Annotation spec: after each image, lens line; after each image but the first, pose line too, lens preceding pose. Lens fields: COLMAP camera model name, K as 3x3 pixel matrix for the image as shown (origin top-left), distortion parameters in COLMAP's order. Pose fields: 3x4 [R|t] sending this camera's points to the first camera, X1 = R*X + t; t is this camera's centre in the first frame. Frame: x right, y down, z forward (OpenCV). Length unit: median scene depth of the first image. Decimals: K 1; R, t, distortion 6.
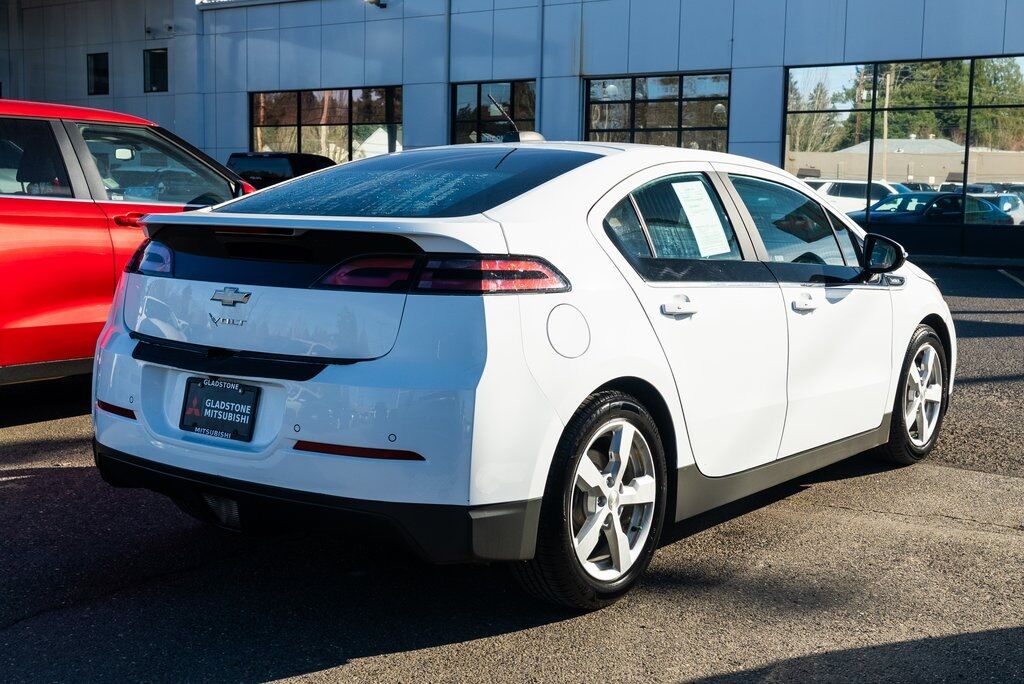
lens RADIAL K [[1290.0, 0, 490.0], [0, 1290.0, 343.2], [0, 0, 1]] dist [-0.007865, 0.005910]
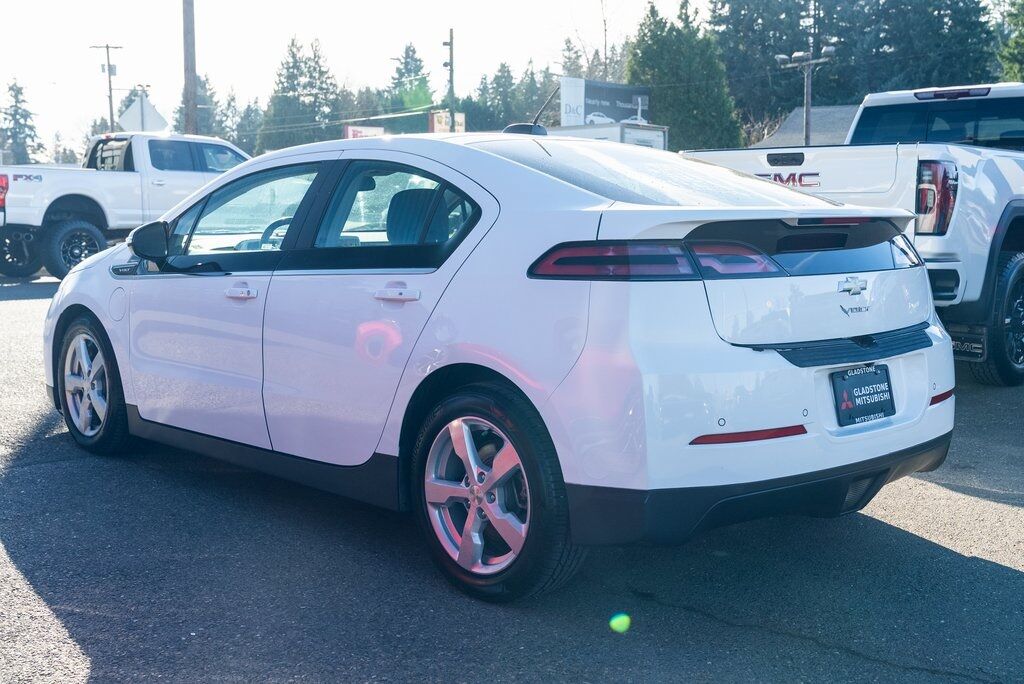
lens RADIAL K [[1215.8, 0, 512.0], [0, 1215.8, 342.0], [0, 0, 1]] dist [0.013379, 0.011968]
pose [[0.155164, -0.123234, 0.980172, -1.209507], [0.111378, 0.988045, 0.106593, -0.126647], [-0.981590, 0.092631, 0.167035, 1.113986]]
